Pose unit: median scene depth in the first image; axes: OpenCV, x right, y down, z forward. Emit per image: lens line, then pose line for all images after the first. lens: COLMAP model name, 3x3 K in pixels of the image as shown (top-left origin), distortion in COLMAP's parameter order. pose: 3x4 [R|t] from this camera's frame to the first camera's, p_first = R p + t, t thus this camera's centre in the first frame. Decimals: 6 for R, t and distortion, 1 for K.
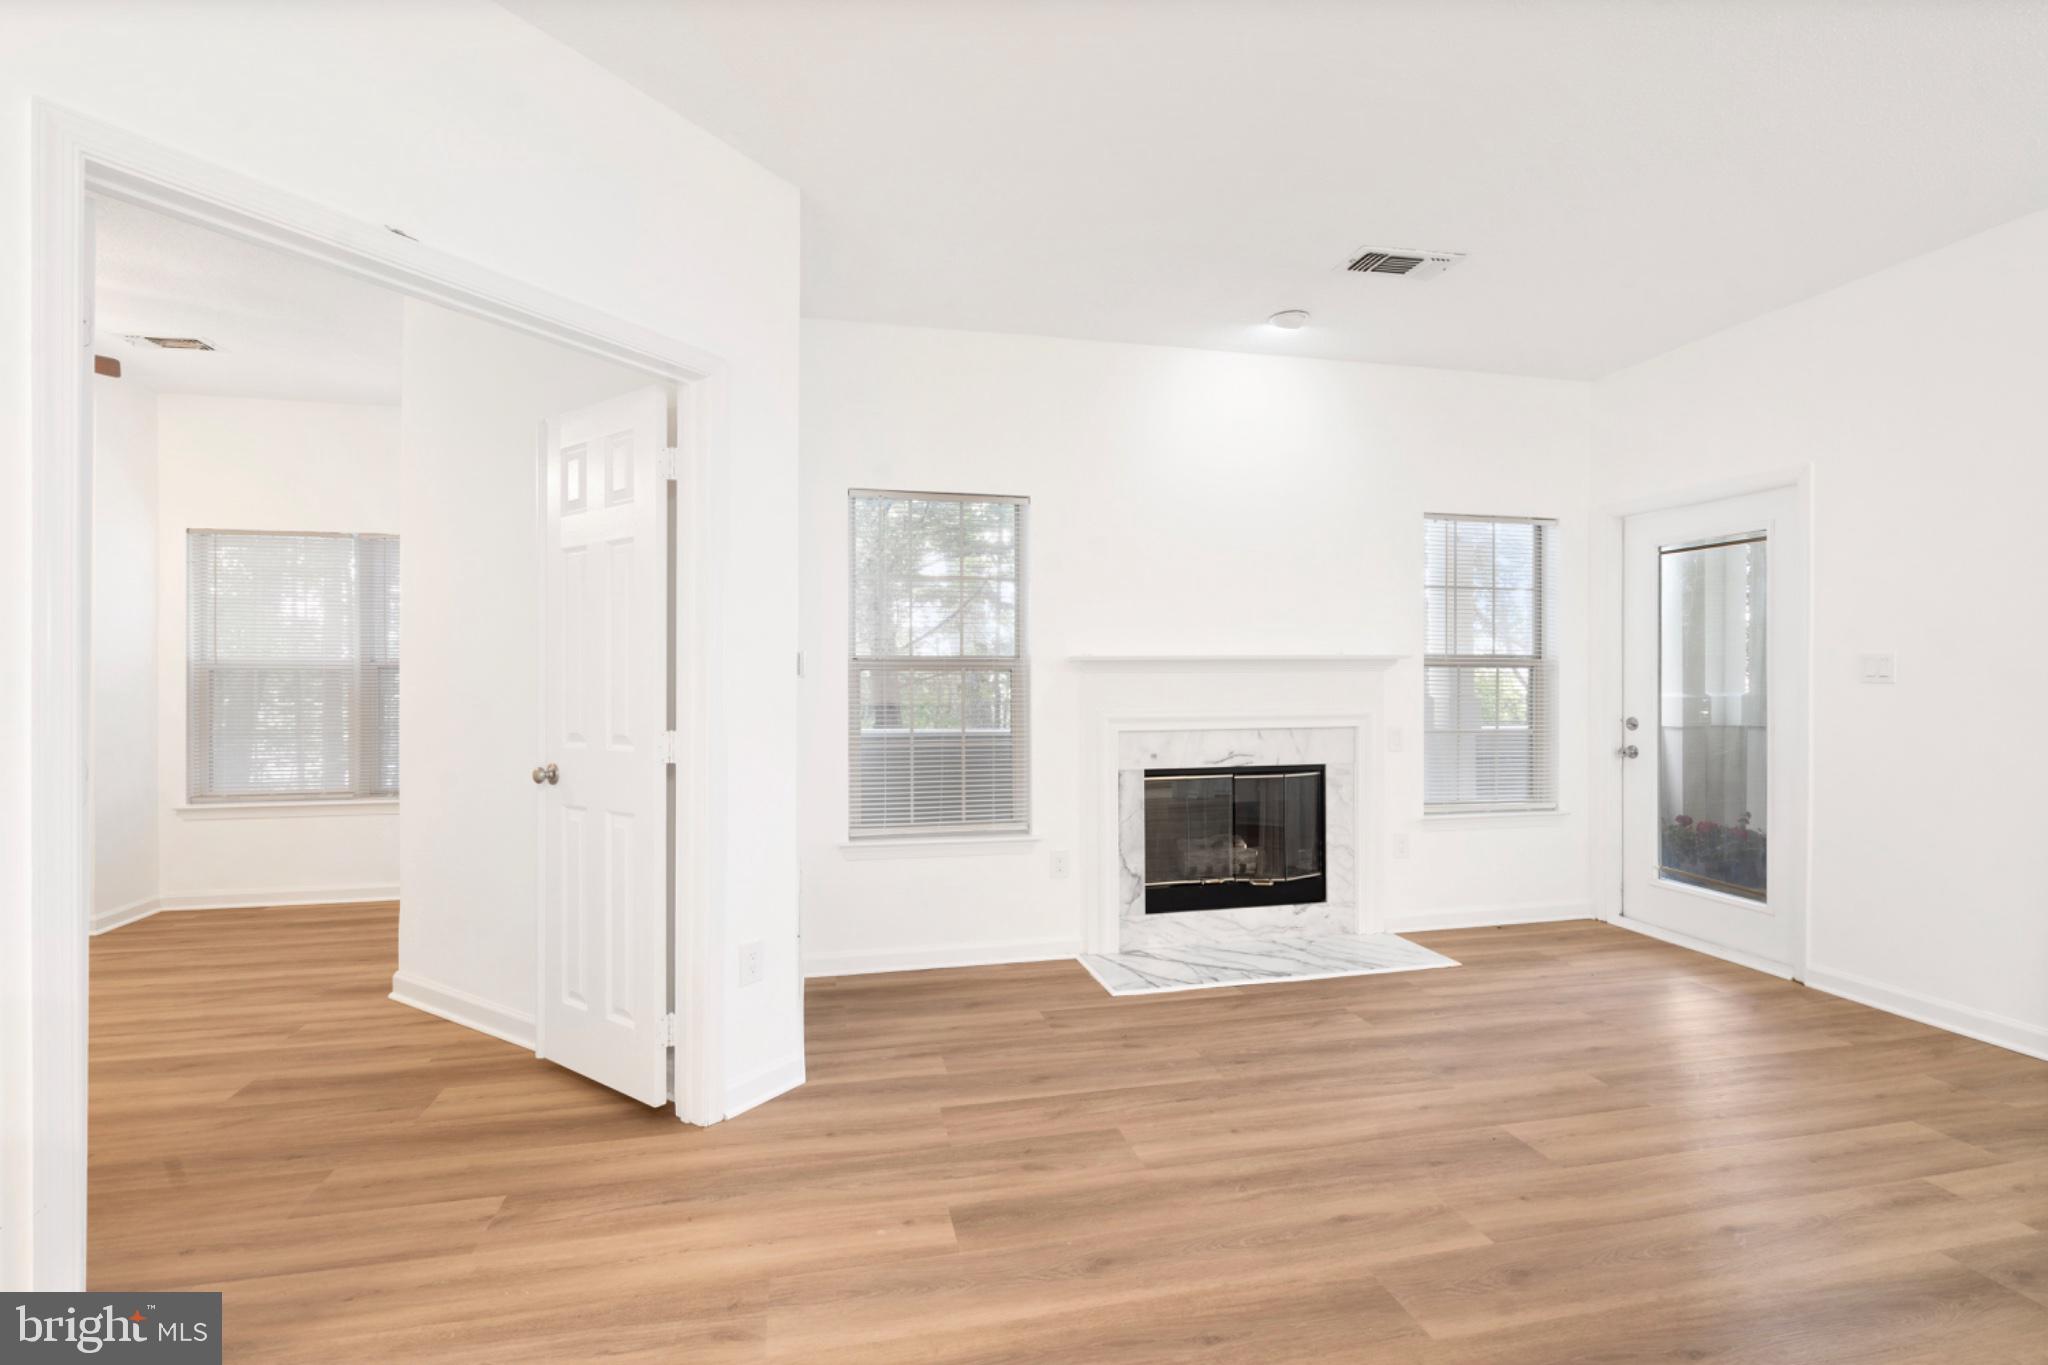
lens RADIAL K [[932.7, 0, 1017.0], [0, 932.7, 680.0], [0, 0, 1]] dist [-0.003386, 0.001190]
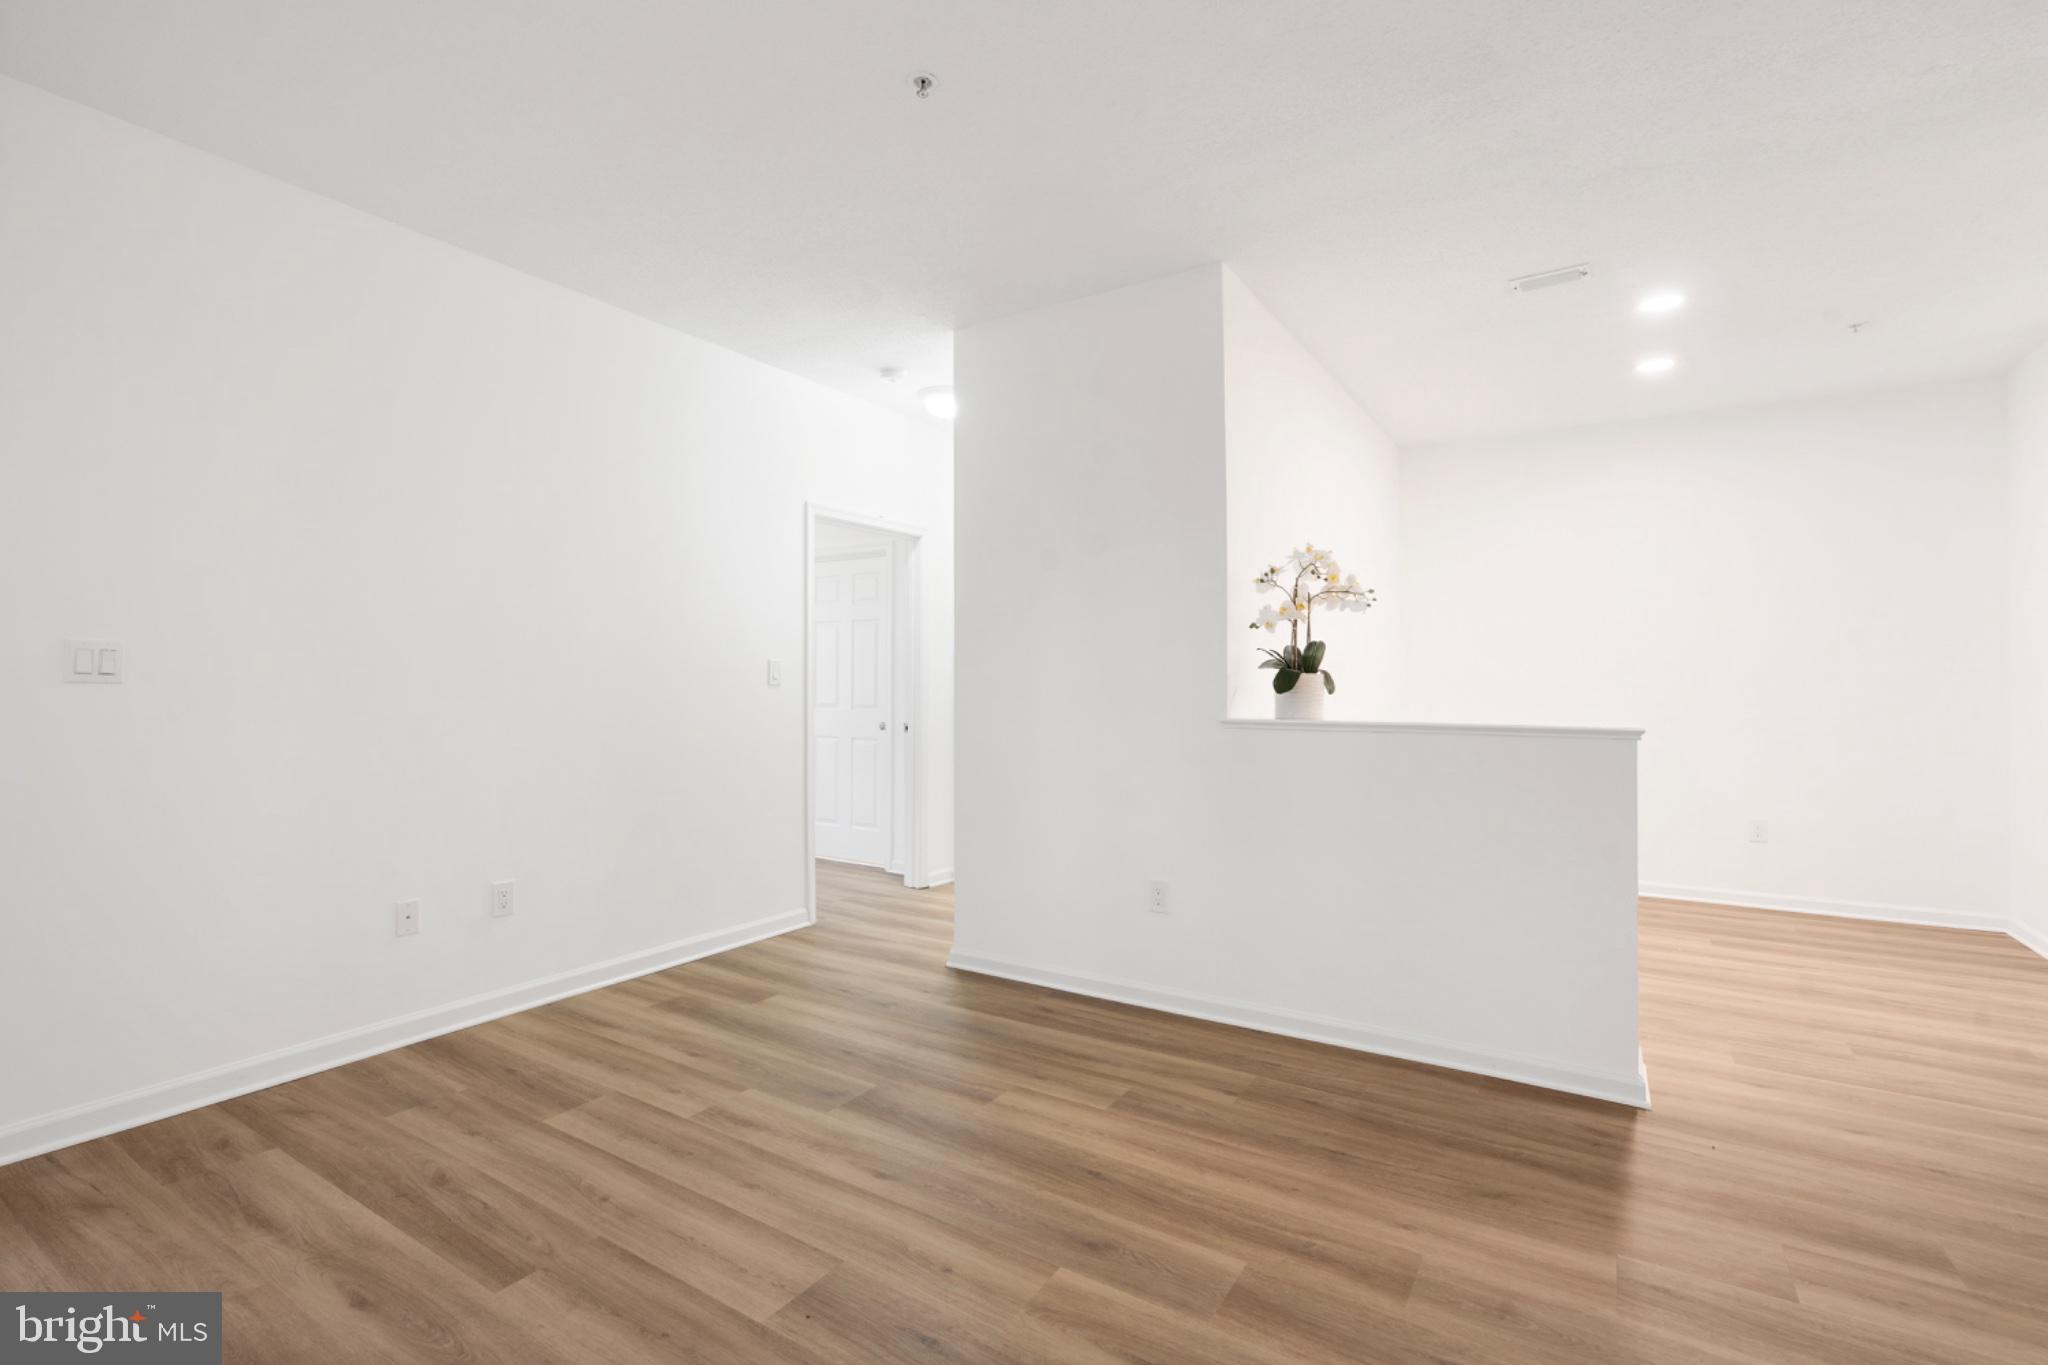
lens RADIAL K [[932.7, 0, 1020.4], [0, 932.7, 678.7], [0, 0, 1]] dist [-0.003386, 0.001190]
pose [[-0.704674, 0.000912, 0.709531, -0.104022], [-0.002431, 0.999990, -0.003699, 0.001237], [-0.709527, -0.004331, -0.704665, 1.269298]]
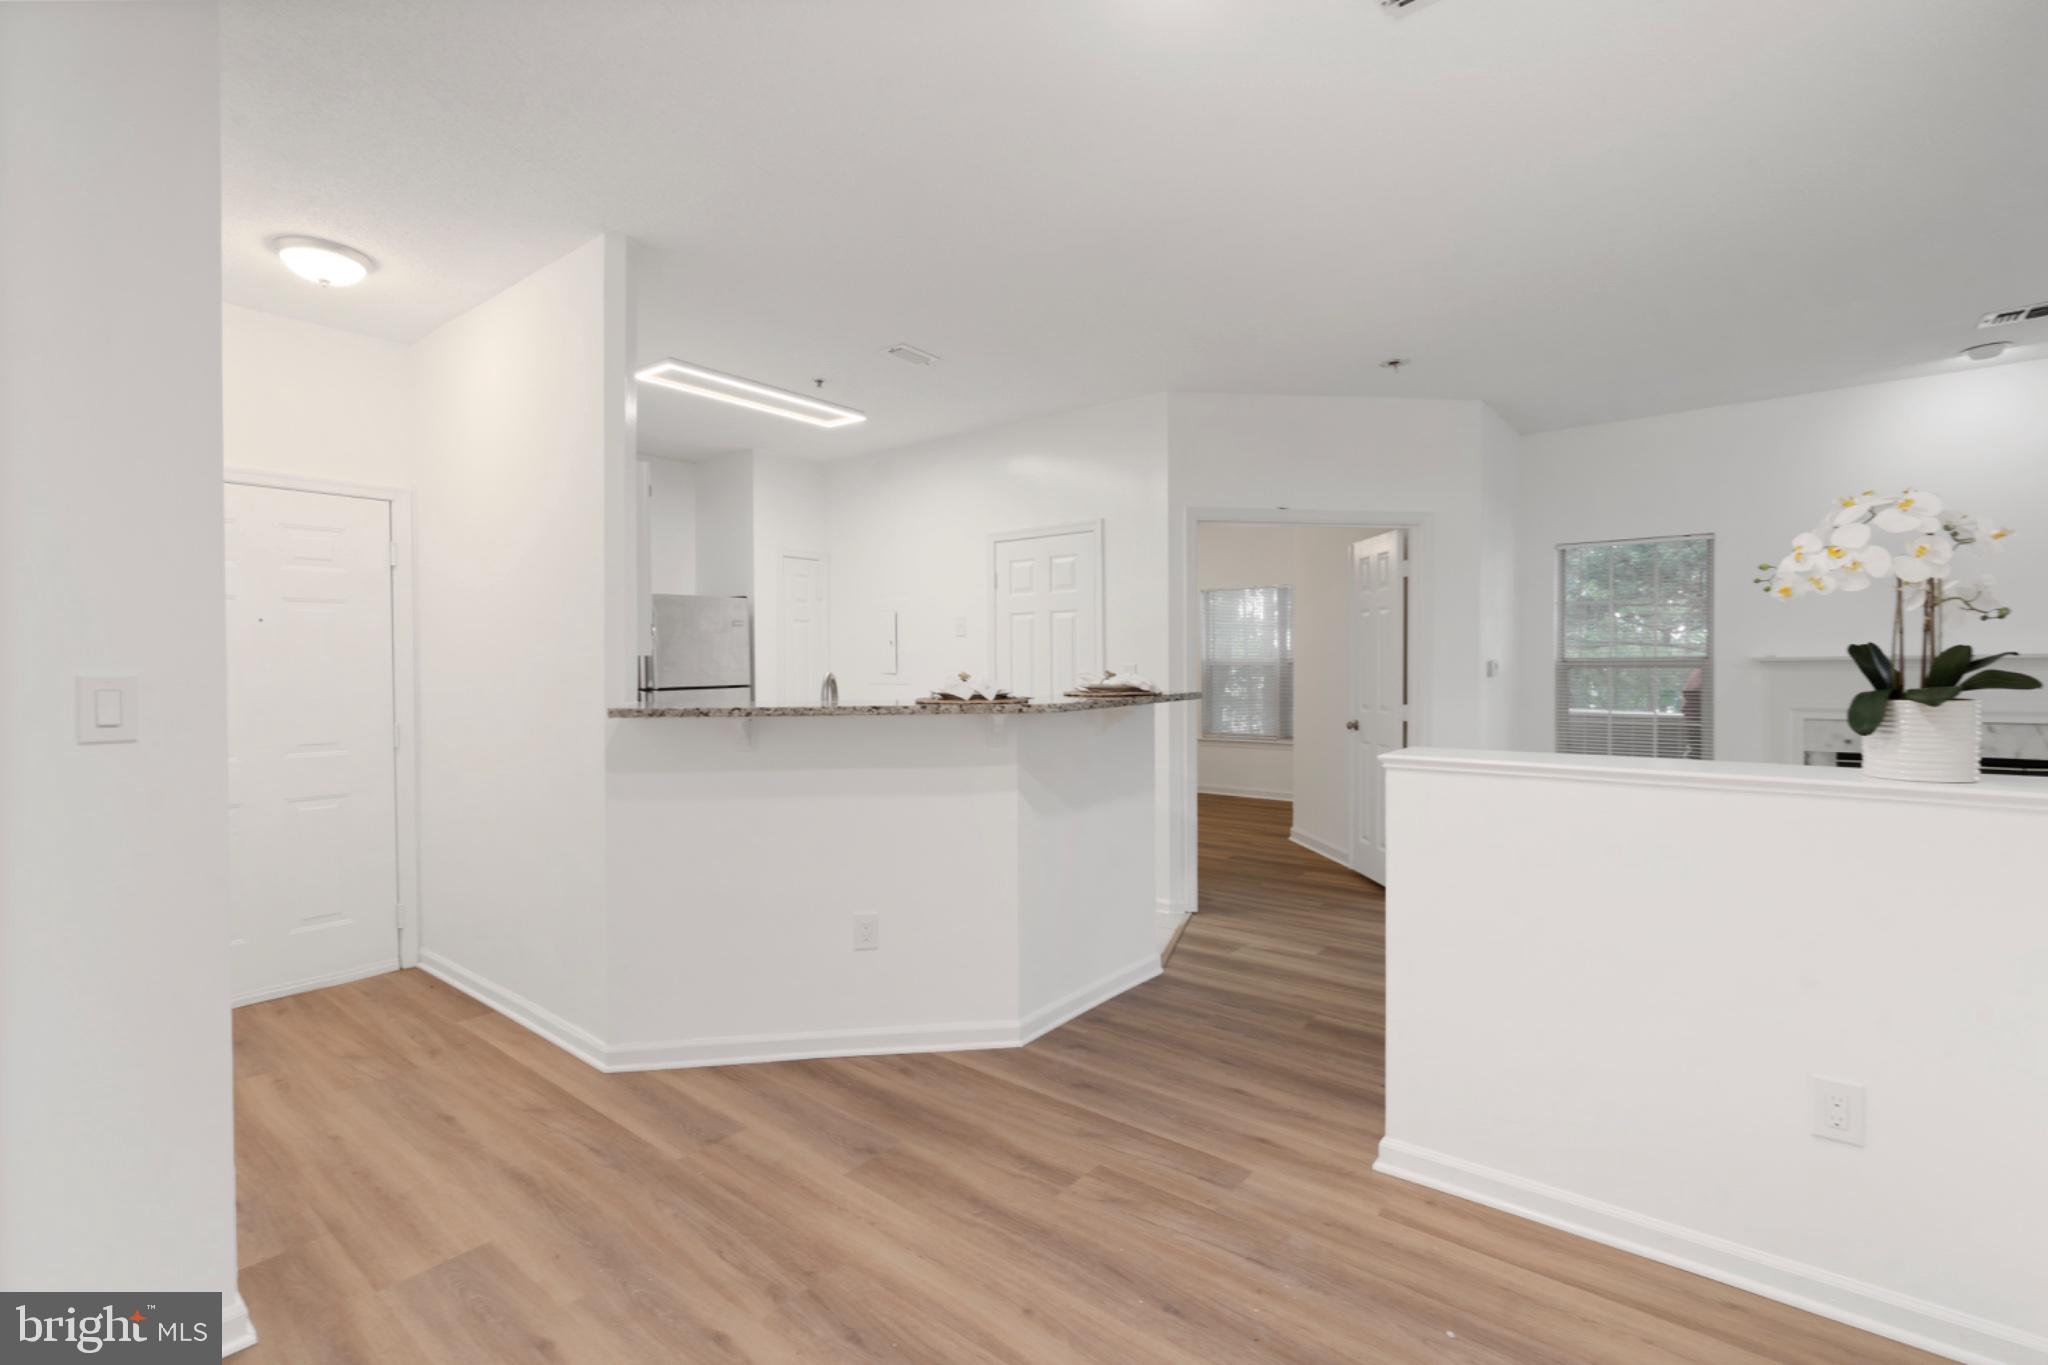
lens RADIAL K [[932.7, 0, 1032.5], [0, 932.7, 675.0], [0, 0, 1]] dist [-0.003386, 0.001190]
pose [[0.633663, 0.008002, -0.773568, 0.639876], [0.007330, 0.999840, 0.016347, -0.045562], [0.773574, -0.016029, 0.633503, -0.834722]]
